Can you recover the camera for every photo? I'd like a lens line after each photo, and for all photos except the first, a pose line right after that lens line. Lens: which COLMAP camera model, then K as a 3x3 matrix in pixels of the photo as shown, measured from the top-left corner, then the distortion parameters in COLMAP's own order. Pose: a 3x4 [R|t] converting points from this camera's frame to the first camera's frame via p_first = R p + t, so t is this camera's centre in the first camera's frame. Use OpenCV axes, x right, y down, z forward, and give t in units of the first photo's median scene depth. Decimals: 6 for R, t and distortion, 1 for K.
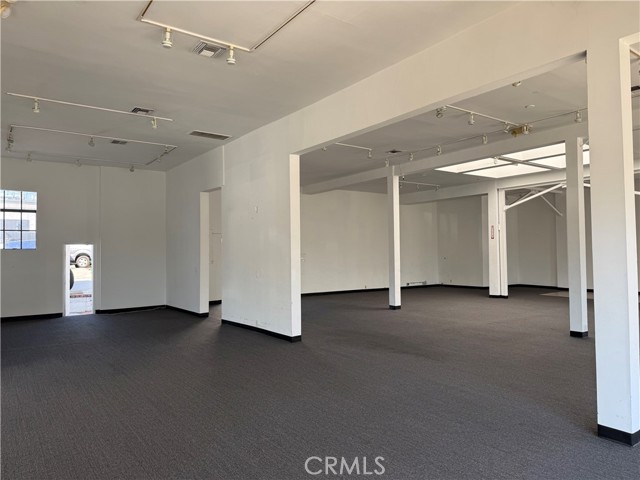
lens RADIAL K [[449.2, 0, 318.8], [0, 449.2, 234.7], [0, 0, 1]] dist [0.047184, -0.035274]
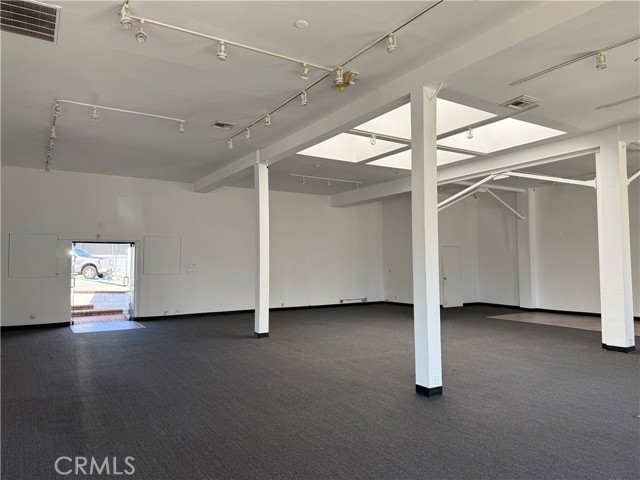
lens RADIAL K [[449.2, 0, 317.7], [0, 449.2, 241.1], [0, 0, 1]] dist [0.047184, -0.035274]
pose [[0.997715, 0.000536, -0.067554, 0.312011], [-0.001122, 0.999962, -0.008629, 0.006906], [0.067547, 0.008685, 0.997678, 0.232568]]
